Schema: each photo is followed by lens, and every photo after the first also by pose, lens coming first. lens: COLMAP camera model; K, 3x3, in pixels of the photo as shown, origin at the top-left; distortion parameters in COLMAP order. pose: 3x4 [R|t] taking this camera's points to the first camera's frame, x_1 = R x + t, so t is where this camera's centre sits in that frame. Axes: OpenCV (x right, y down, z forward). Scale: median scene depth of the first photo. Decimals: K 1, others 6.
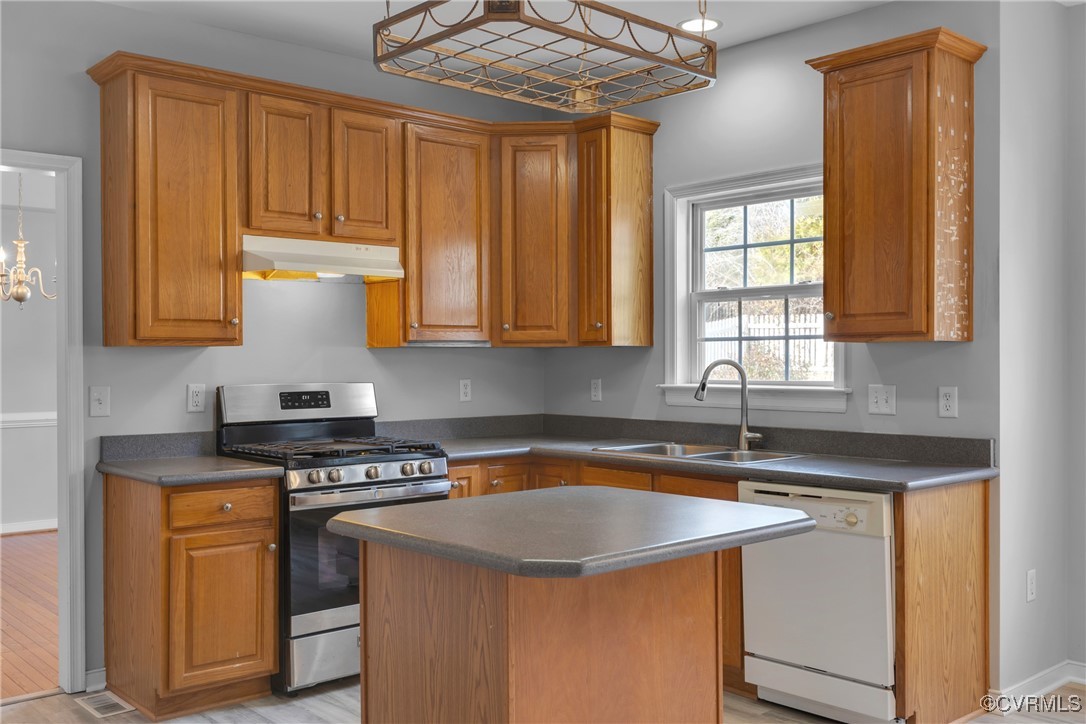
lens RADIAL K [[1020.5, 0, 543.6], [0, 1020.5, 362.6], [0, 0, 1]] dist [0.011080, 0.000000]
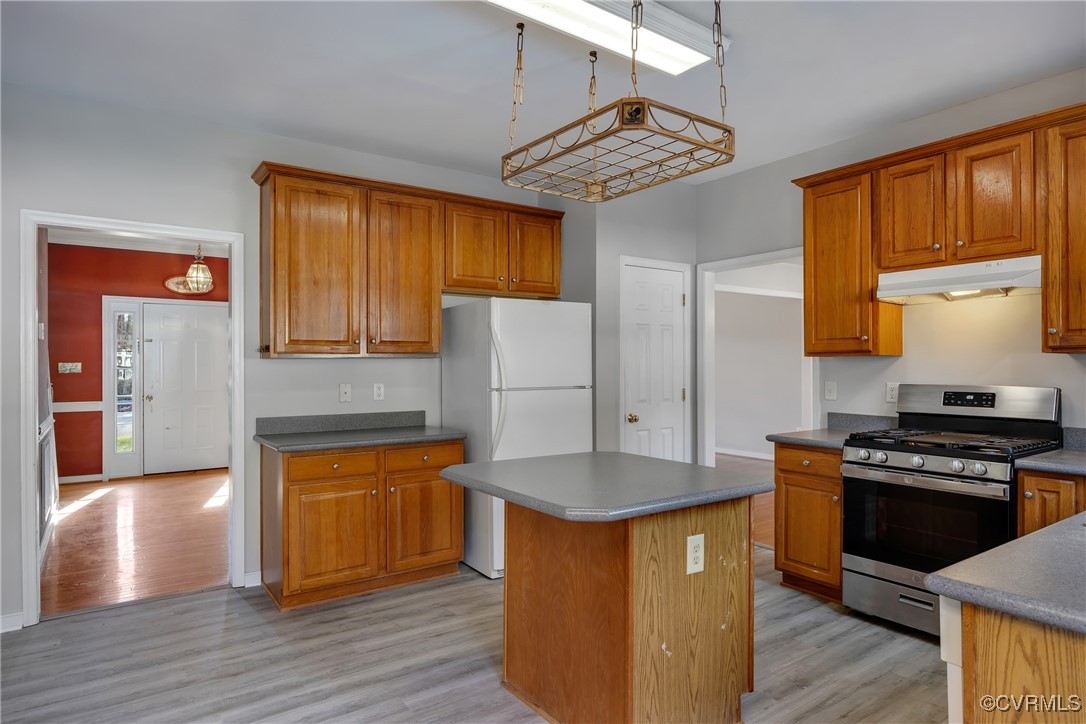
lens RADIAL K [[643.9, 0, 543.6], [0, 643.9, 361.5], [0, 0, 1]] dist [-0.004126, -0.000600]
pose [[-0.113333, 0.003104, -0.993552, 0.596051], [0.005072, 0.999984, 0.002545, -0.012276], [0.993544, -0.004751, -0.113347, 0.632102]]
